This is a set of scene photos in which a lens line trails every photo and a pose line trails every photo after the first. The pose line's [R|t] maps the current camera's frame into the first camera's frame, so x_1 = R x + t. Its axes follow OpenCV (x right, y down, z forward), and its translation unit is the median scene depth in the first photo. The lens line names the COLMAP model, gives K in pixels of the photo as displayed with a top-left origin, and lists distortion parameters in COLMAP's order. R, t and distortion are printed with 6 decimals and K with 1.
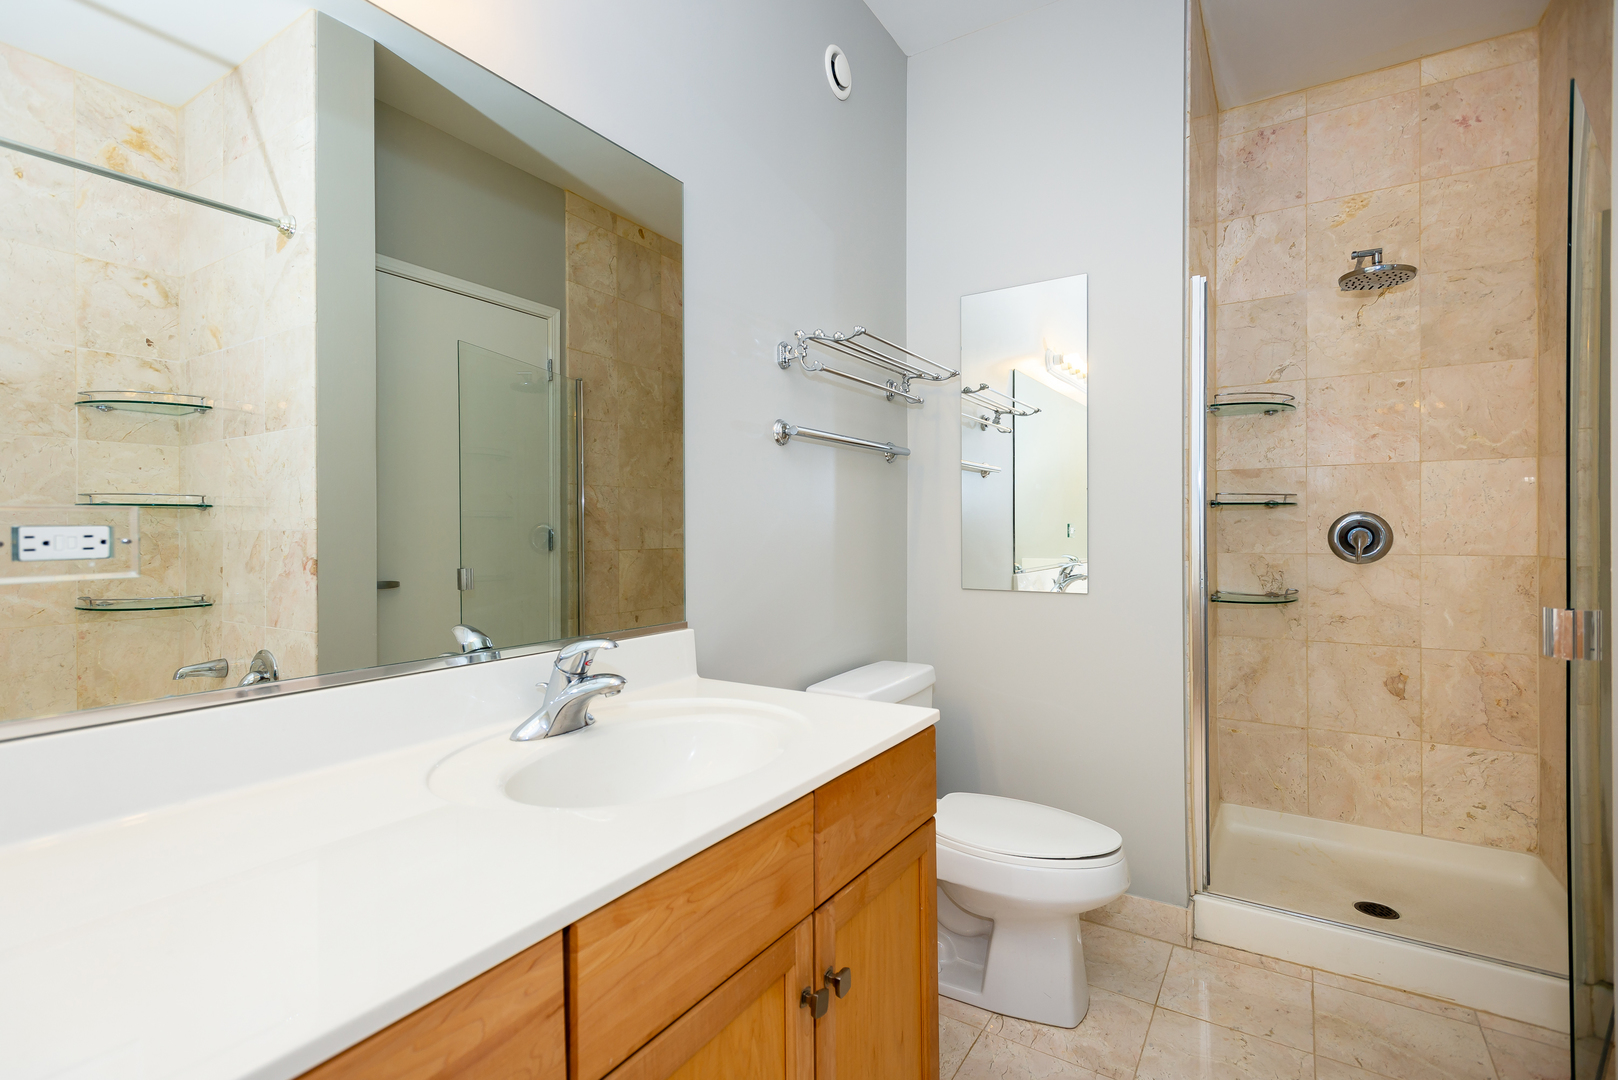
lens RADIAL K [[771.3, 0, 791.8], [0, 771.3, 533.5], [0, 0, 1]] dist [0.012838, -0.001598]
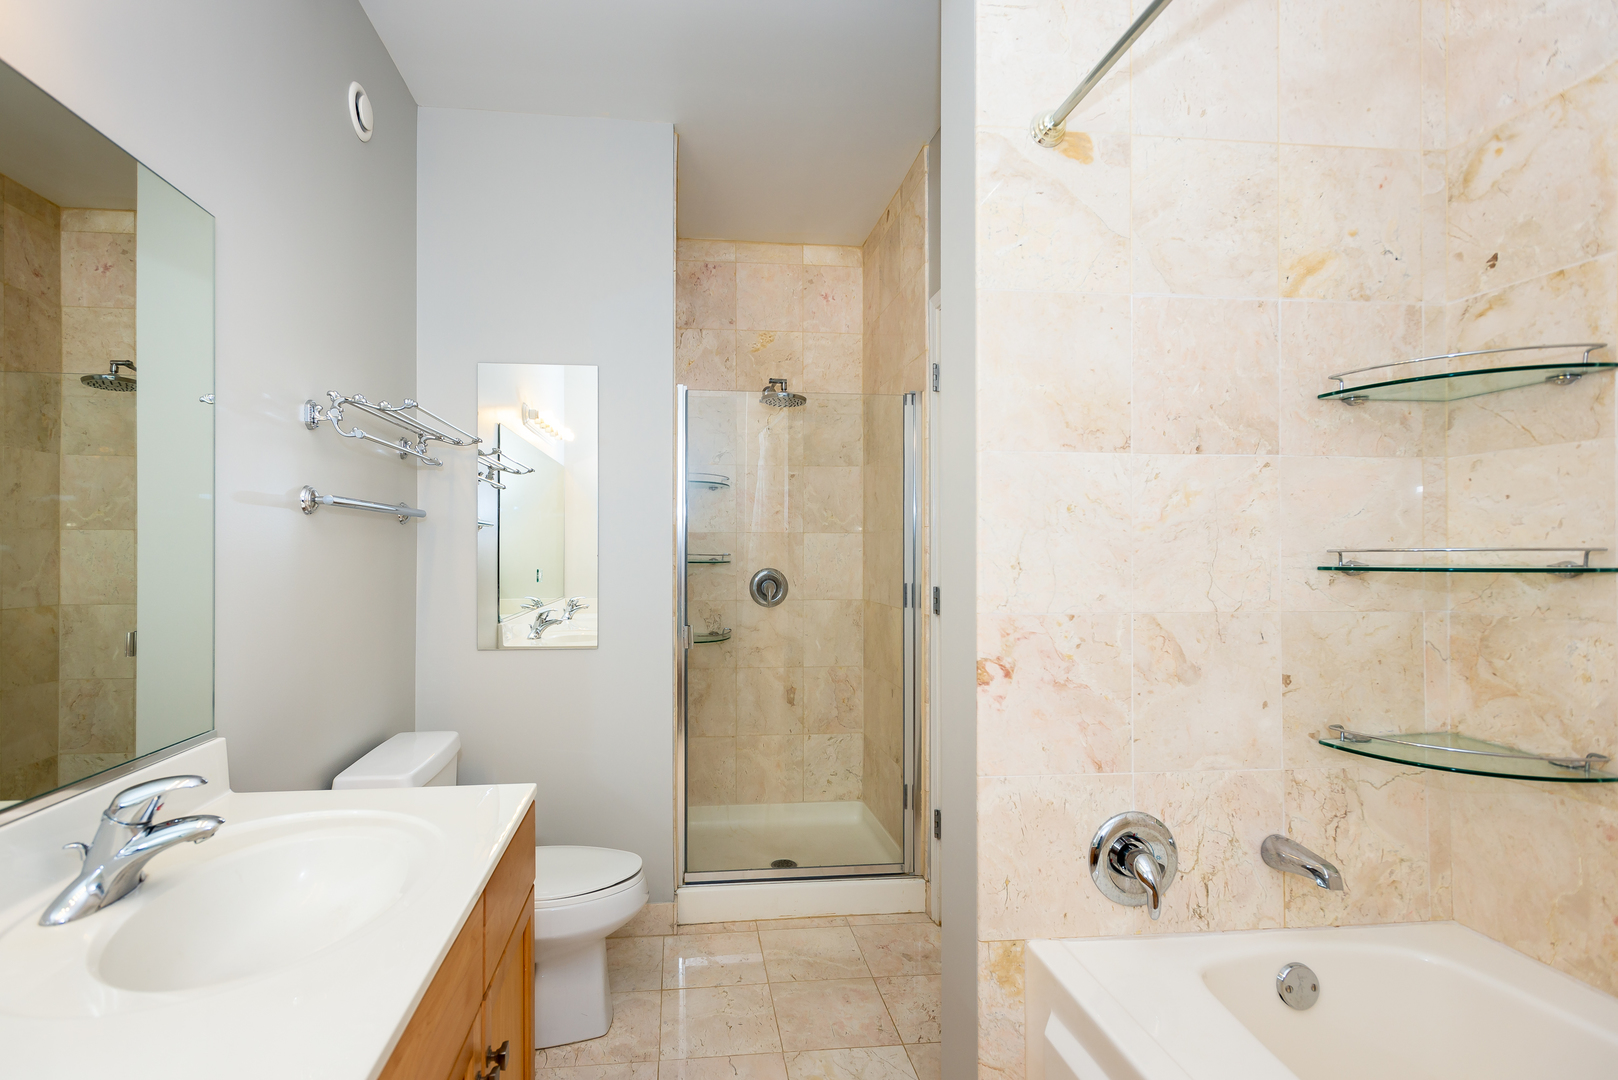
lens RADIAL K [[788.9, 0, 764.5], [0, 788.9, 546.3], [0, 0, 1]] dist [0.010454, -0.000080]
pose [[0.768567, 0.010342, 0.639686, -0.155251], [-0.004137, 0.999929, -0.011197, -0.054430], [-0.639756, 0.005959, 0.768555, -0.043385]]
